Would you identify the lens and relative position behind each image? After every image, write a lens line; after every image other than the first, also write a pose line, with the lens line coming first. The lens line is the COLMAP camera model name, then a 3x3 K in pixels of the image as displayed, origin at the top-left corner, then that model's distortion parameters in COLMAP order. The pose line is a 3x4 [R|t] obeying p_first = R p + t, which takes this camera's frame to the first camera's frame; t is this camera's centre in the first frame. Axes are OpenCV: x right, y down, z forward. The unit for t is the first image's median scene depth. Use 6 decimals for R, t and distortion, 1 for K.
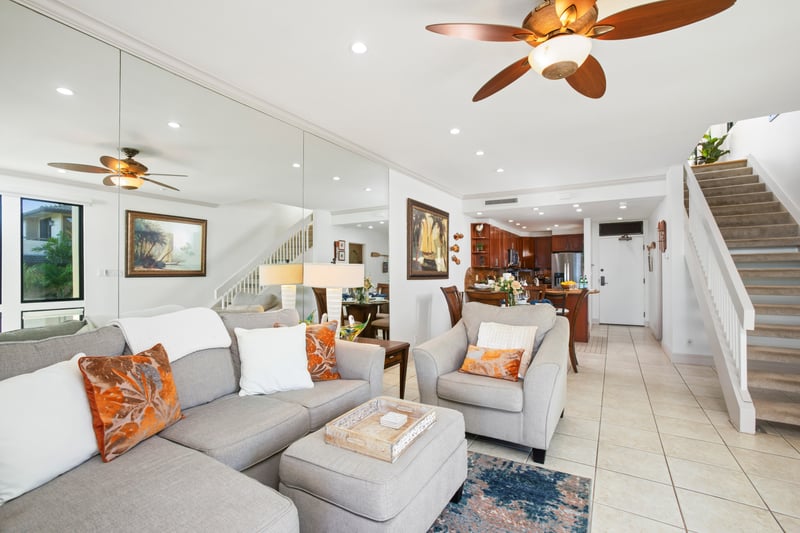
lens RADIAL K [[353.9, 0, 400.5], [0, 353.9, 269.1], [0, 0, 1]] dist [-0.028965, 0.009780]
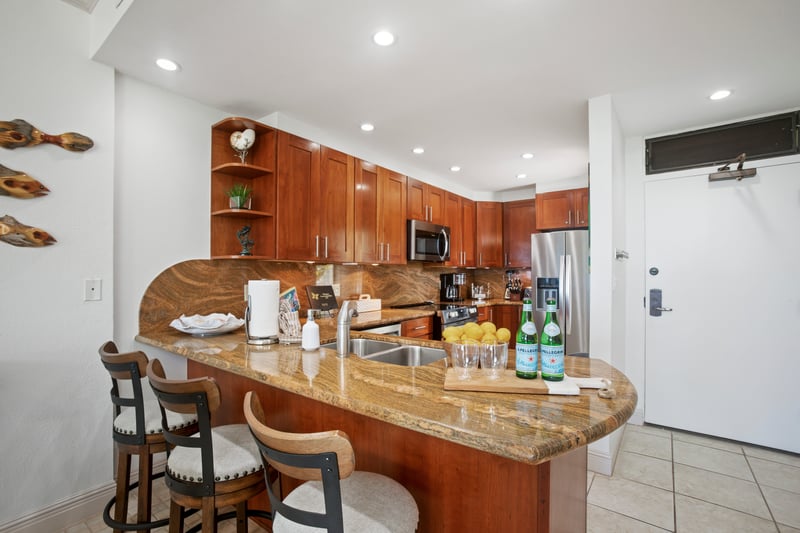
lens RADIAL K [[353.9, 0, 394.5], [0, 353.9, 273.0], [0, 0, 1]] dist [-0.028965, 0.009780]
pose [[0.992658, 0.002977, -0.120918, 0.404260], [-0.002116, 0.999972, 0.007247, 0.003128], [0.120936, -0.006938, 0.992636, 0.700972]]
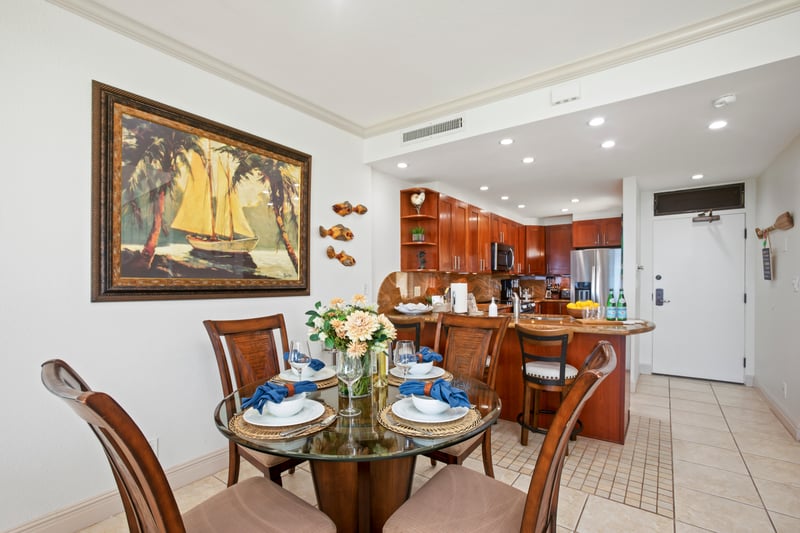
lens RADIAL K [[353.9, 0, 401.7], [0, 353.9, 284.3], [0, 0, 1]] dist [-0.028965, 0.009780]
pose [[0.994384, 0.001972, -0.105813, 0.258272], [0.000300, 0.999770, 0.021453, 0.002227], [0.105831, -0.021365, 0.994155, 0.460241]]
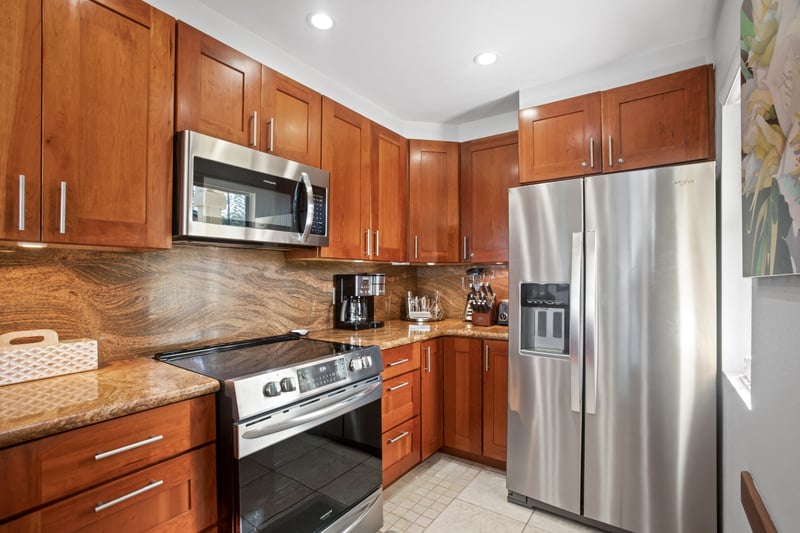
lens RADIAL K [[353.9, 0, 394.1], [0, 353.9, 270.9], [0, 0, 1]] dist [-0.028965, 0.009780]
pose [[0.993665, 0.003057, -0.112340, 0.501242], [-0.003474, 0.999988, -0.003521, 0.006763], [0.112327, 0.003889, 0.993664, 1.026723]]
